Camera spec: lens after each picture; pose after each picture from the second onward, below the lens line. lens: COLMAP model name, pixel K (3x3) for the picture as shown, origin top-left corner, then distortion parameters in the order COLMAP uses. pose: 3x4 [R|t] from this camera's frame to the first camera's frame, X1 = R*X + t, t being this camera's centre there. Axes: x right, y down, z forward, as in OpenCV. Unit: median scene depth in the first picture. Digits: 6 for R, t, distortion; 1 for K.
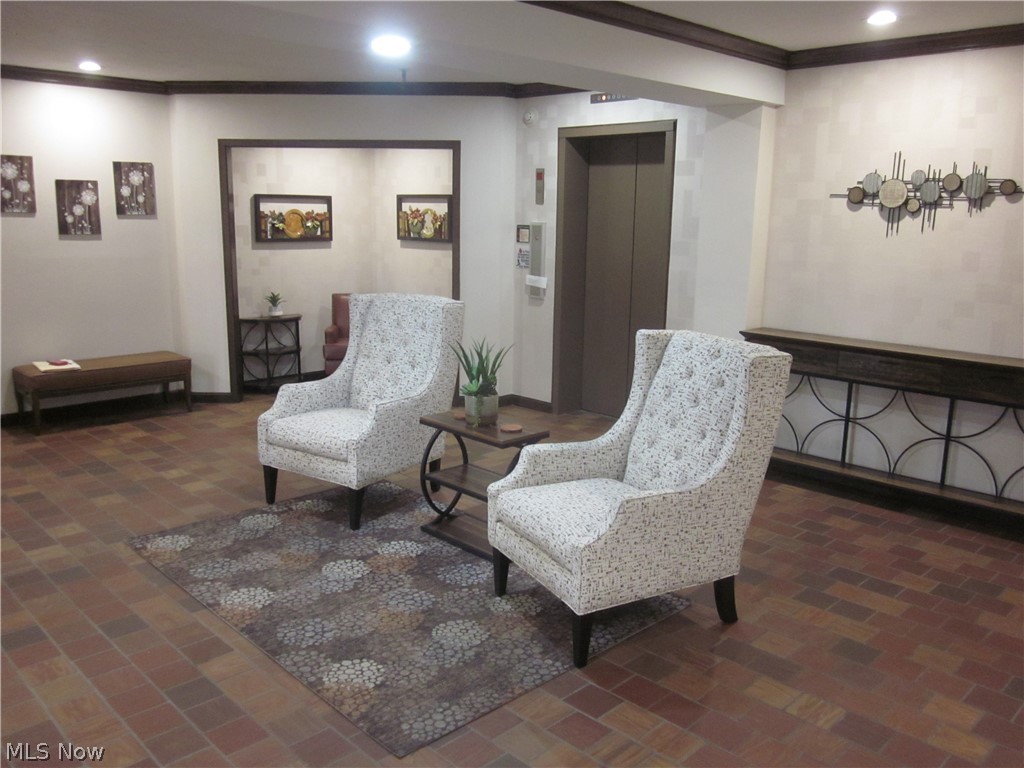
lens RADIAL K [[851.8, 0, 513.6], [0, 851.8, 385.0], [0, 0, 1]] dist [-0.047121, 0.020959]
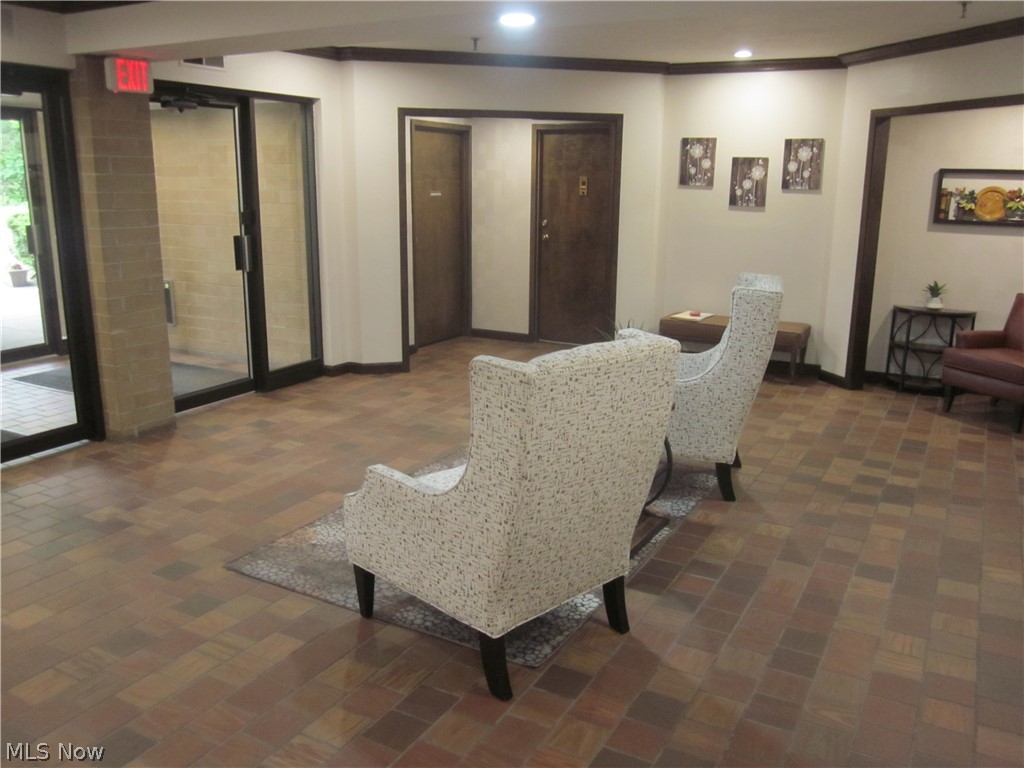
lens RADIAL K [[851.8, 0, 513.4], [0, 851.8, 383.1], [0, 0, 1]] dist [-0.047121, 0.020959]
pose [[0.279769, 0.213429, -0.936044, 0.499089], [-0.199662, 0.966594, 0.160719, -0.070032], [0.939077, 0.141928, 0.313036, 0.386723]]
